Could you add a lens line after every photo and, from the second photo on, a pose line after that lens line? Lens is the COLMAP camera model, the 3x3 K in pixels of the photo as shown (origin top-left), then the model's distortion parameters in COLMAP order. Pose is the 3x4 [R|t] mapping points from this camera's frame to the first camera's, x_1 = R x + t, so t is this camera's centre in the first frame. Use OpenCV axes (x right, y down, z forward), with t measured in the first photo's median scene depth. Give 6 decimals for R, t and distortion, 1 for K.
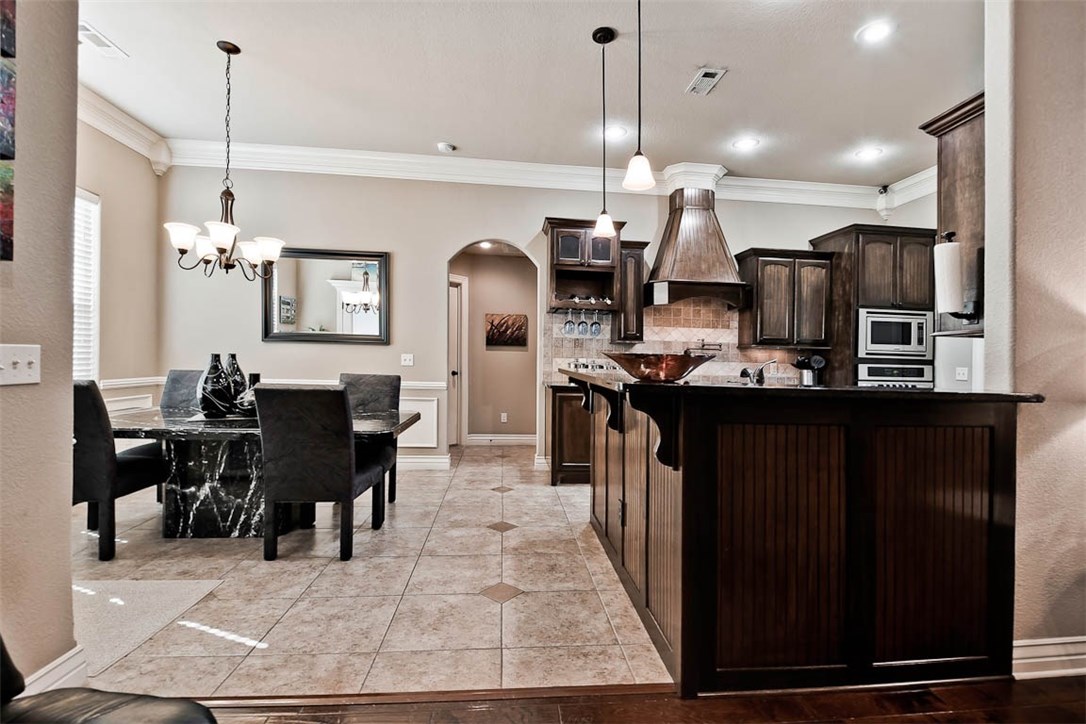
lens RADIAL K [[483.6, 0, 548.0], [0, 483.6, 363.9], [0, 0, 1]] dist [-0.001230, -0.007439]
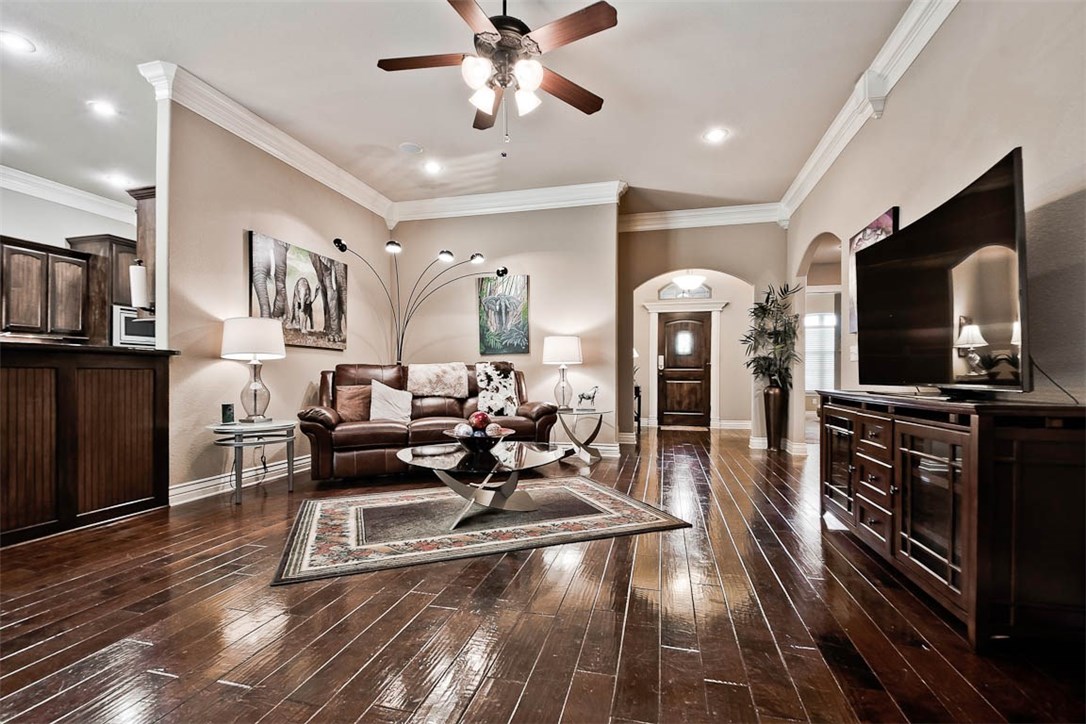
lens RADIAL K [[498.4, 0, 521.4], [0, 498.4, 358.2], [0, 0, 1]] dist [-0.003656, -0.002761]
pose [[0.366783, 0.007027, 0.930280, -0.129738], [0.019526, 0.999693, -0.015250, 0.055221], [-0.930102, 0.023758, 0.366533, -0.389070]]
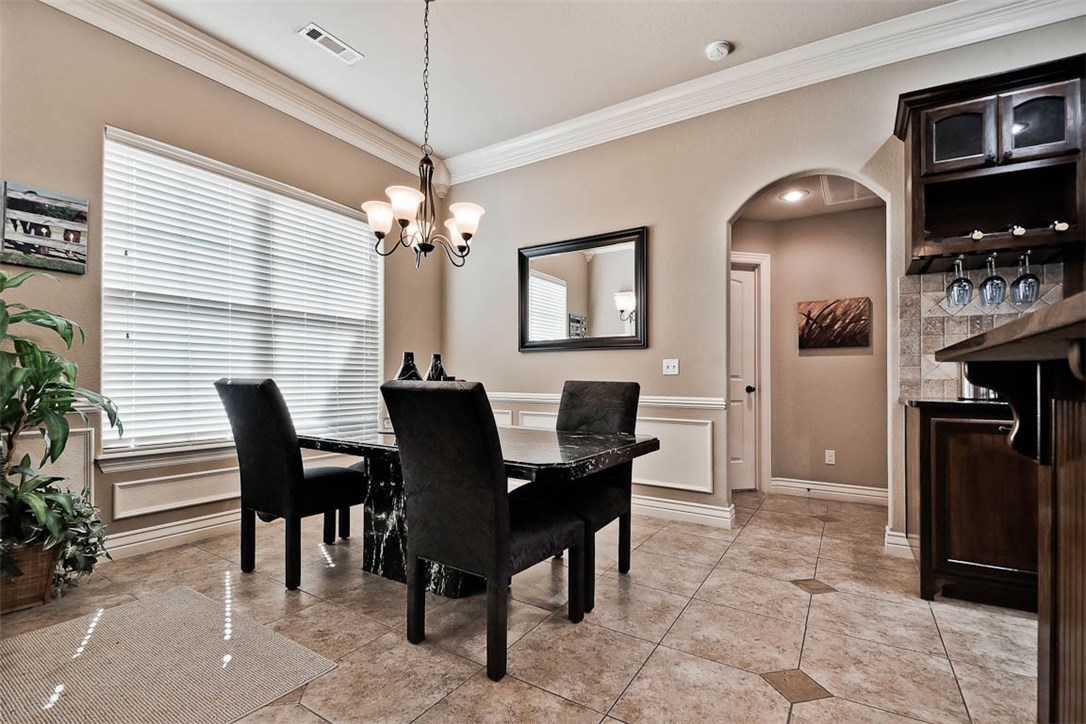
lens RADIAL K [[483.6, 0, 560.4], [0, 483.6, 381.6], [0, 0, 1]] dist [-0.001230, -0.007439]
pose [[0.806591, -0.016728, -0.590873, 0.003197], [0.001200, 0.999644, -0.026662, 0.033799], [0.591109, 0.020796, 0.806324, 0.330726]]
